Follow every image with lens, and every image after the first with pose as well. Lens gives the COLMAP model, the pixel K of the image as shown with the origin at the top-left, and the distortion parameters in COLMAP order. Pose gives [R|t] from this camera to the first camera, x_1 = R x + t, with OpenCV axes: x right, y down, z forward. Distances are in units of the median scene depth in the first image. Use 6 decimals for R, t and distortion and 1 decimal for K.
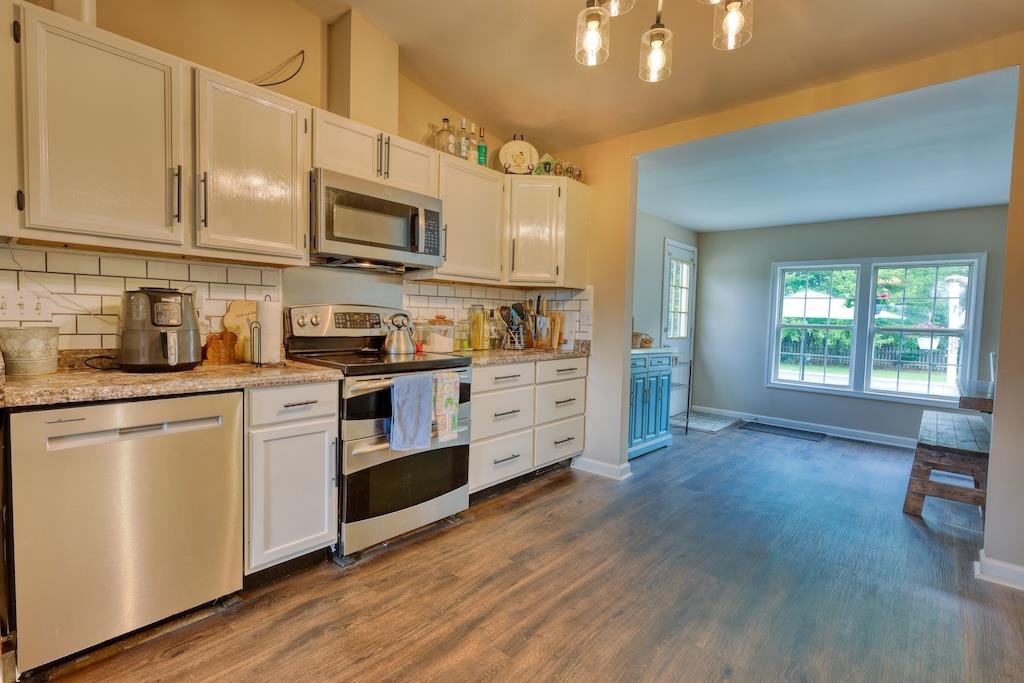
lens RADIAL K [[473.7, 0, 509.2], [0, 473.7, 339.9], [0, 0, 1]] dist [0.003061, -0.001155]
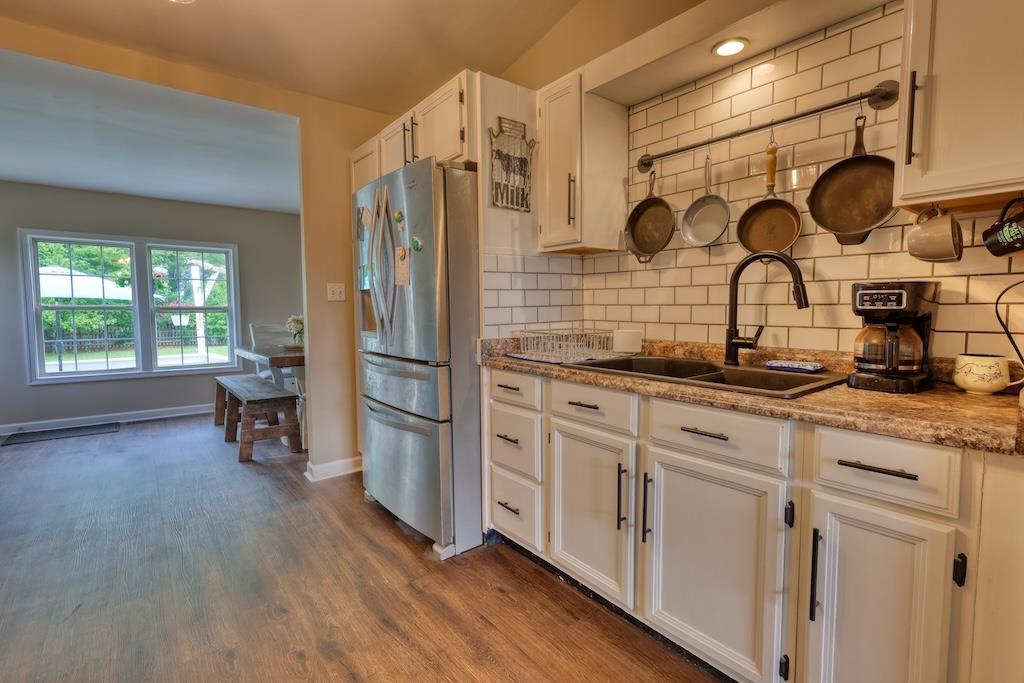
lens RADIAL K [[473.7, 0, 514.1], [0, 473.7, 342.2], [0, 0, 1]] dist [0.003061, -0.001155]
pose [[0.154106, -0.100954, 0.982883, -0.115826], [0.052883, 0.994183, 0.093823, -0.005216], [-0.986638, 0.037520, 0.158548, 0.072801]]
